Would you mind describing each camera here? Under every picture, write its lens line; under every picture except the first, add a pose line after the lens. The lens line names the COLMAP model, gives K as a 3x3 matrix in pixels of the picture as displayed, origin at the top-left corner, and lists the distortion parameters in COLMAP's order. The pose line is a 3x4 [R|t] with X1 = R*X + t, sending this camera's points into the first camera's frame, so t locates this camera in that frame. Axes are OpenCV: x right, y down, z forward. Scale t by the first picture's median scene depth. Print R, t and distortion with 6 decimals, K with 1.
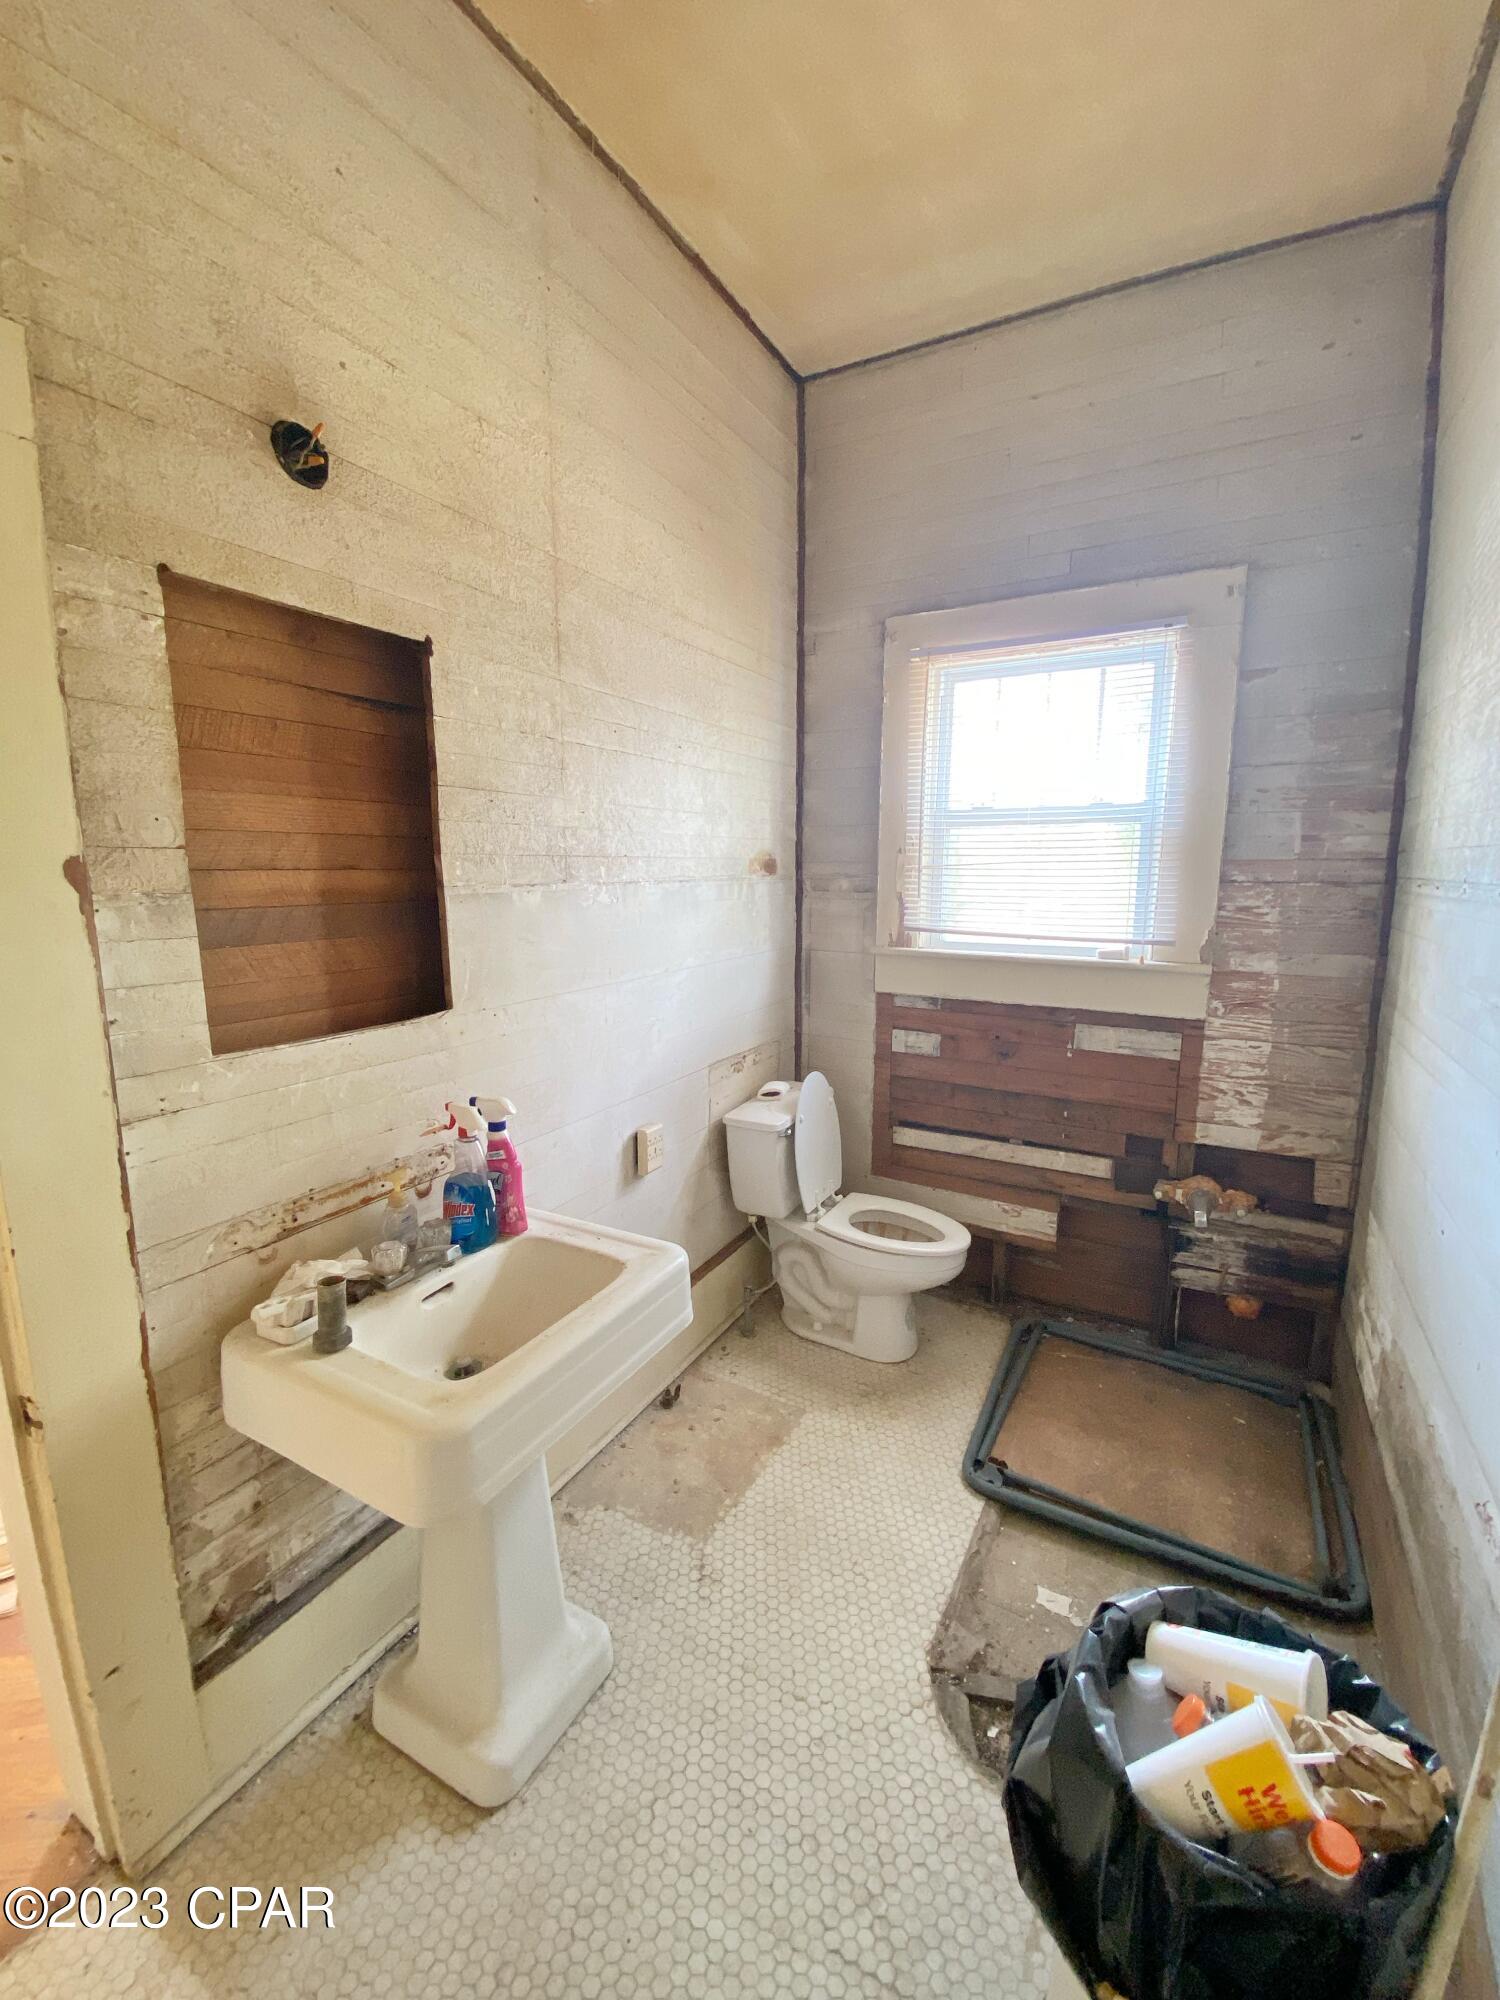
lens RADIAL K [[809.4, 0, 746.0], [0, 809.4, 995.3], [0, 0, 1]] dist [0.012092, -0.014496]
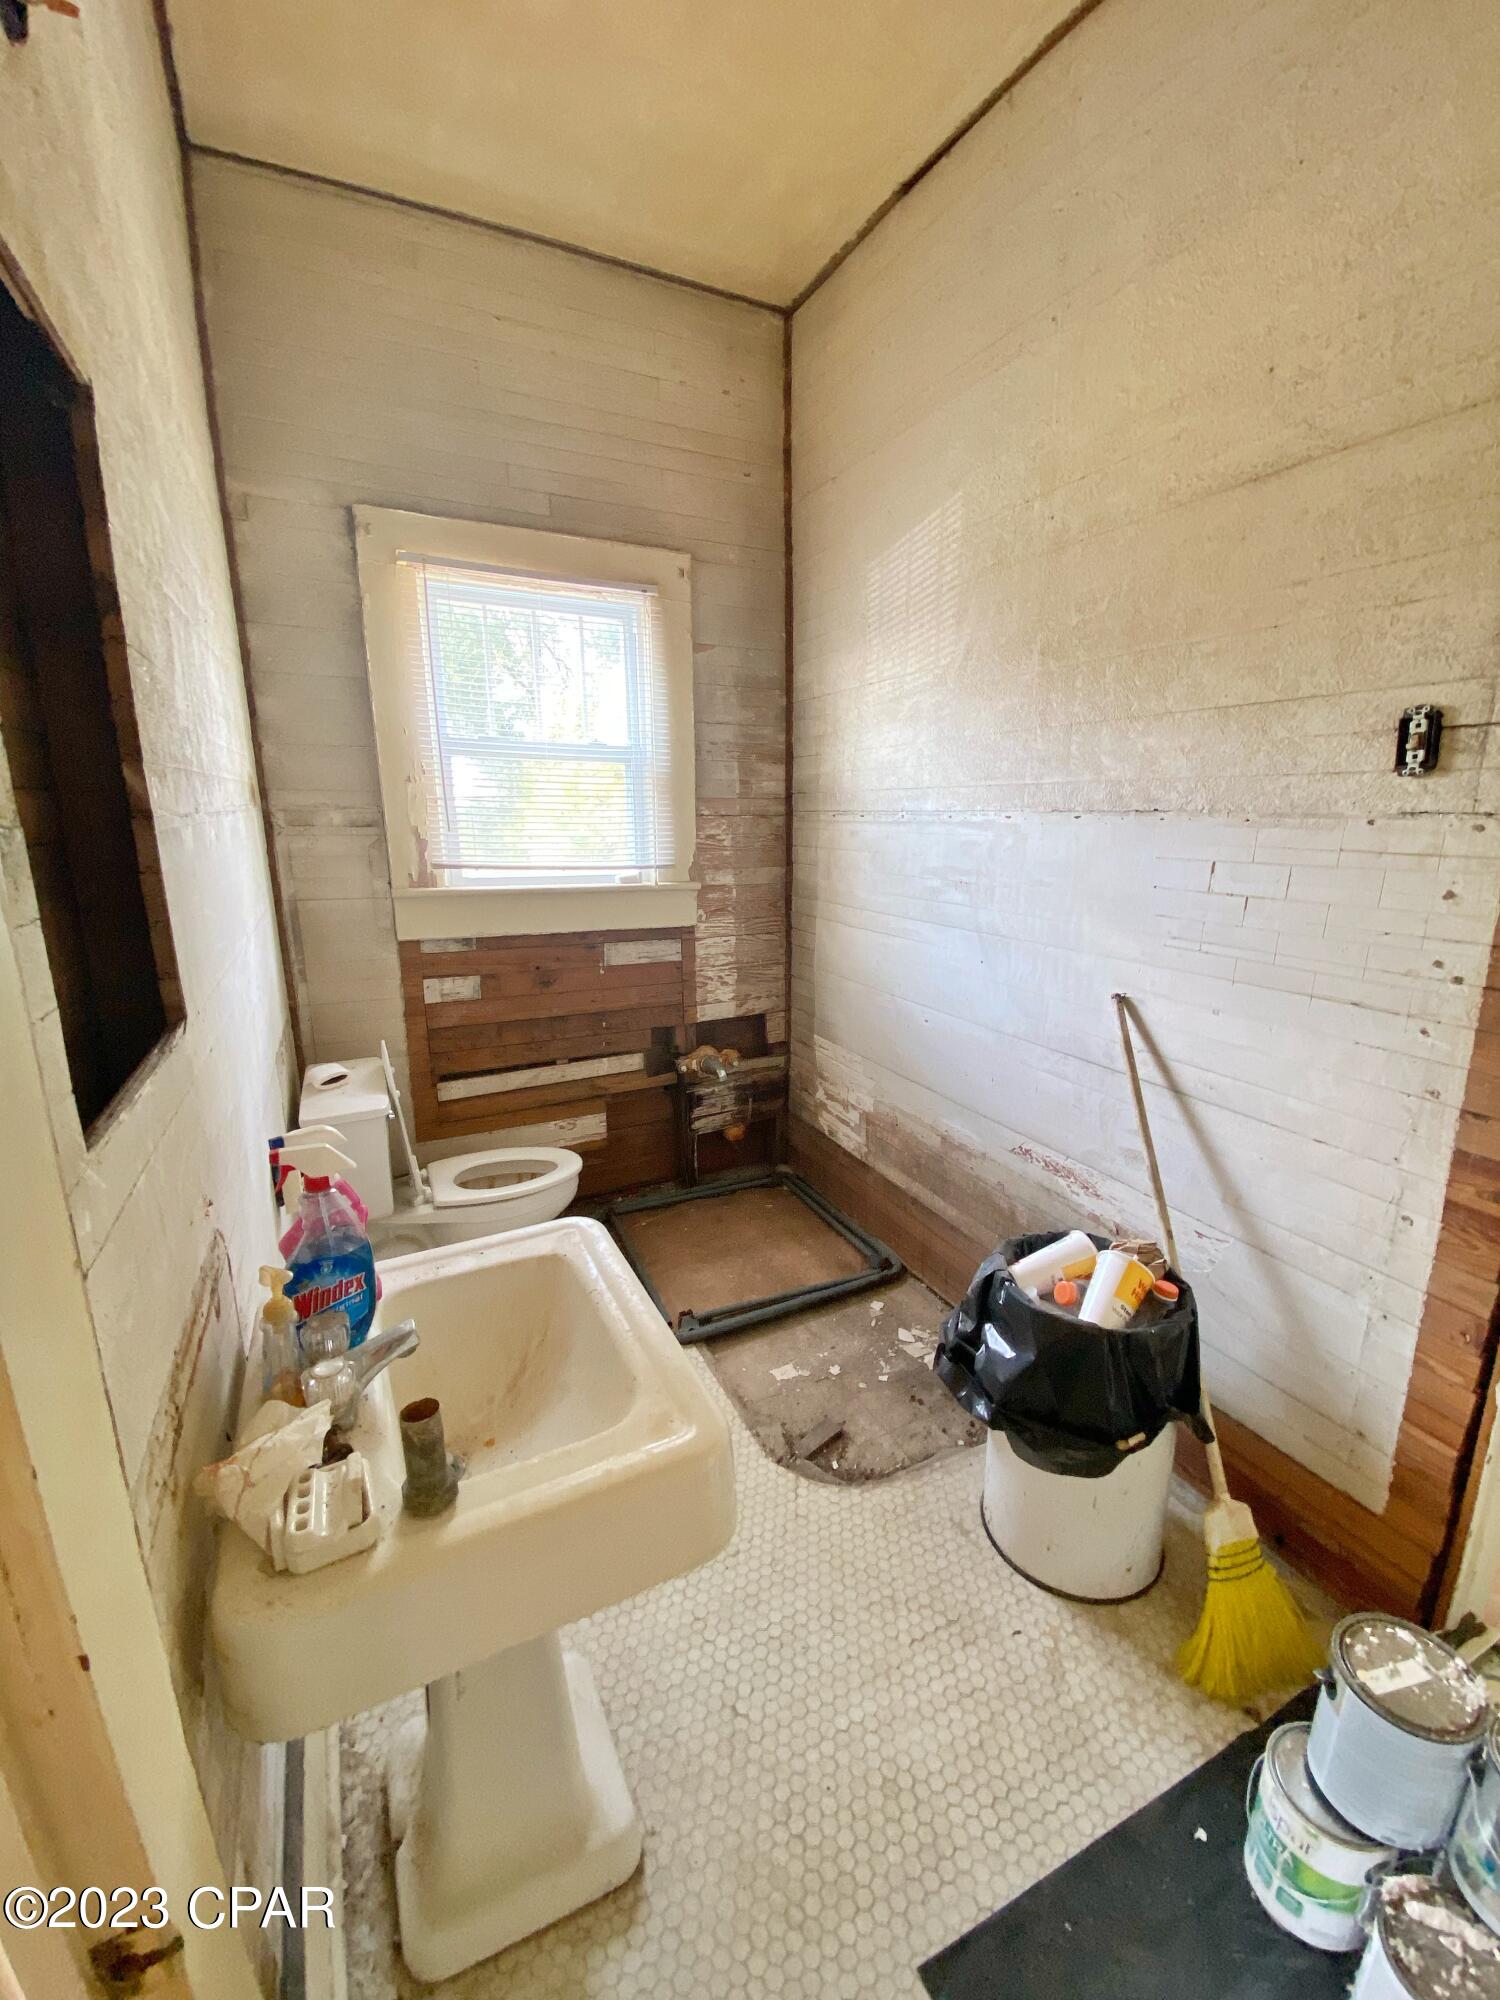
lens RADIAL K [[809.4, 0, 762.3], [0, 809.4, 998.8], [0, 0, 1]] dist [0.012092, -0.014496]
pose [[0.546413, -0.192848, 0.815011, -0.426967], [0.114342, 0.981194, 0.155511, -0.041443], [-0.829674, 0.008217, 0.558188, 0.204758]]
